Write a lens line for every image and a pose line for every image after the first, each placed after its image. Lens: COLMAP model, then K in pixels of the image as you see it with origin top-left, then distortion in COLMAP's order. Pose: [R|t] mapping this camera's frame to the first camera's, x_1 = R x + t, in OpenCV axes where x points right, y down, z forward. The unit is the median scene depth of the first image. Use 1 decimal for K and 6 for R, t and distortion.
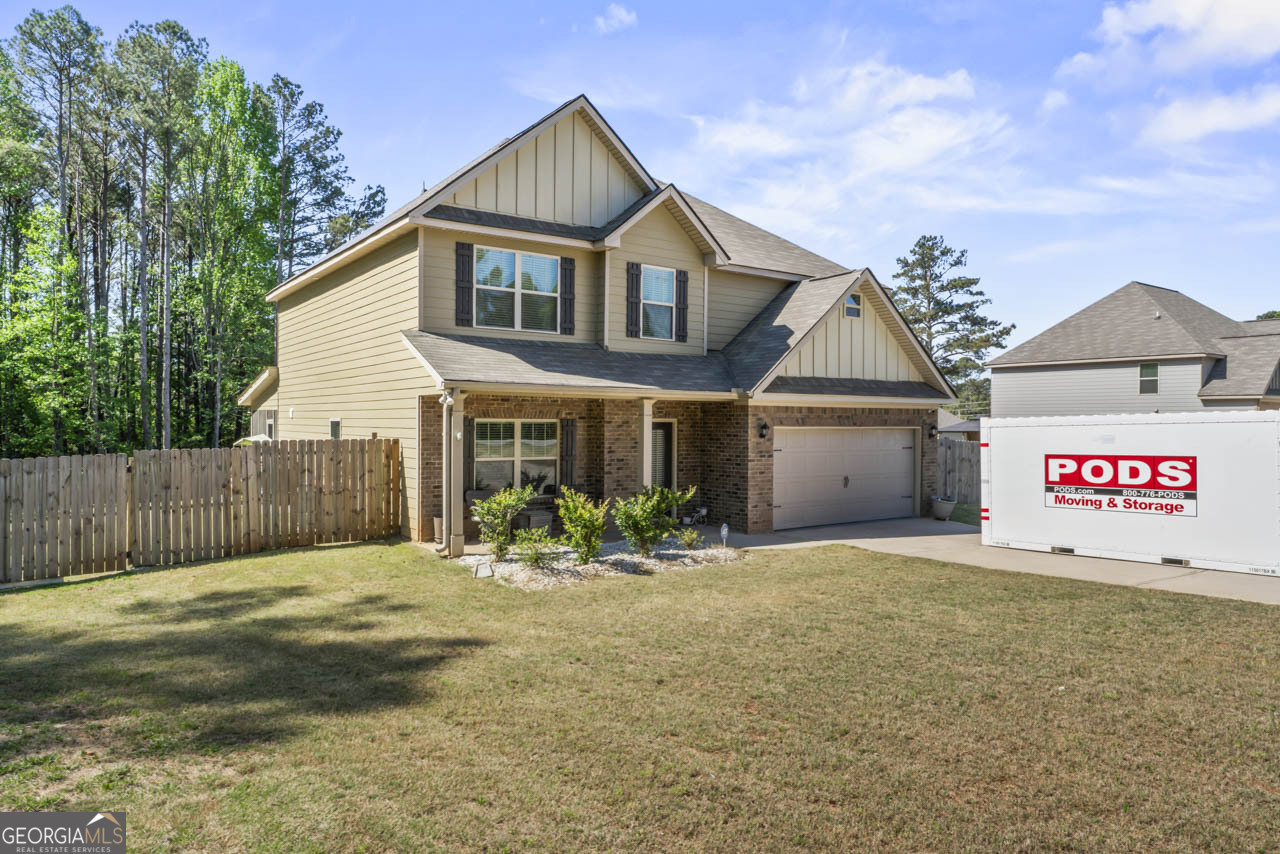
lens RADIAL K [[819.0, 0, 633.0], [0, 819.0, 424.4], [0, 0, 1]] dist [0.007974, 0.001738]
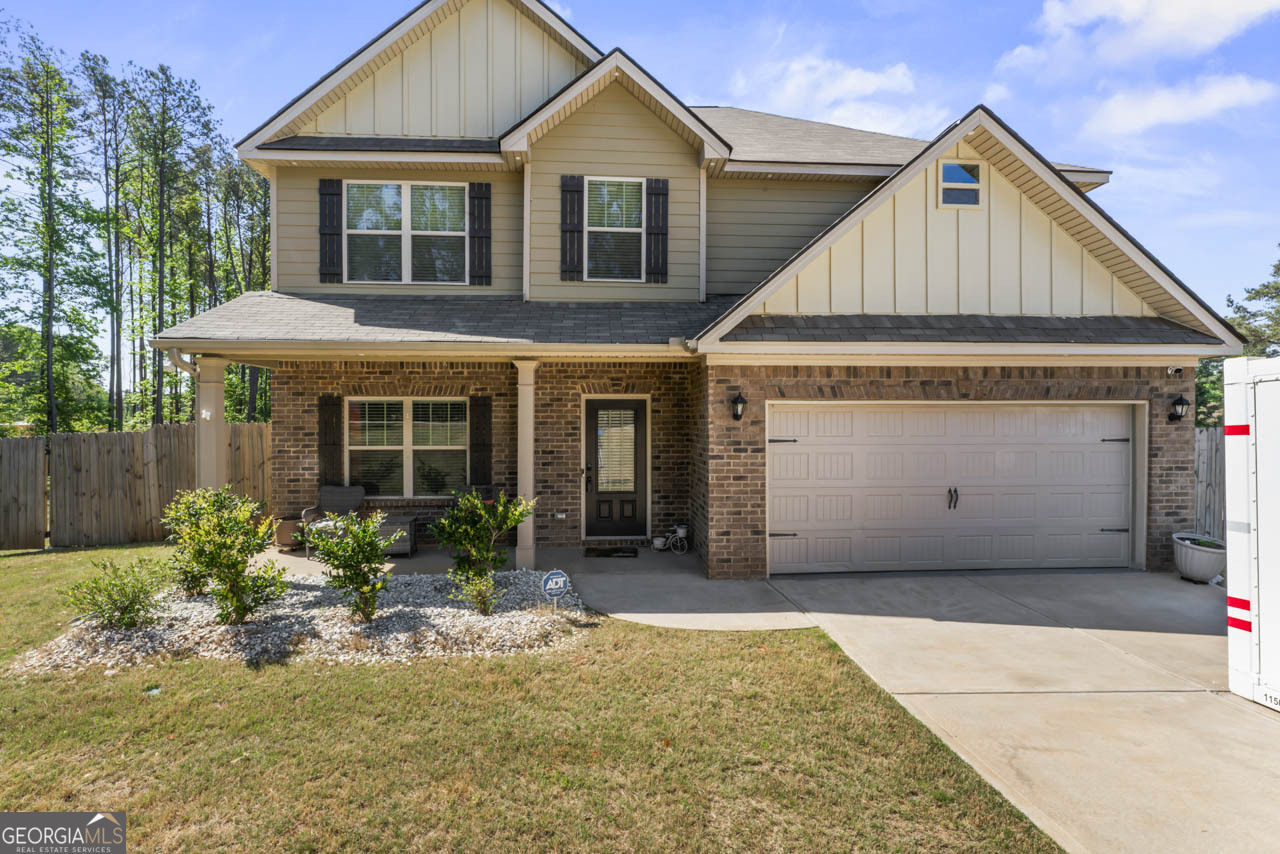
lens RADIAL K [[589.1, 0, 642.0], [0, 589.1, 426.8], [0, 0, 1]] dist [-0.001749, 0.001117]
pose [[0.853155, -0.003298, -0.521648, 0.322856], [0.004807, 0.999987, 0.001539, 0.020942], [0.521636, -0.003821, 0.853160, 0.599877]]
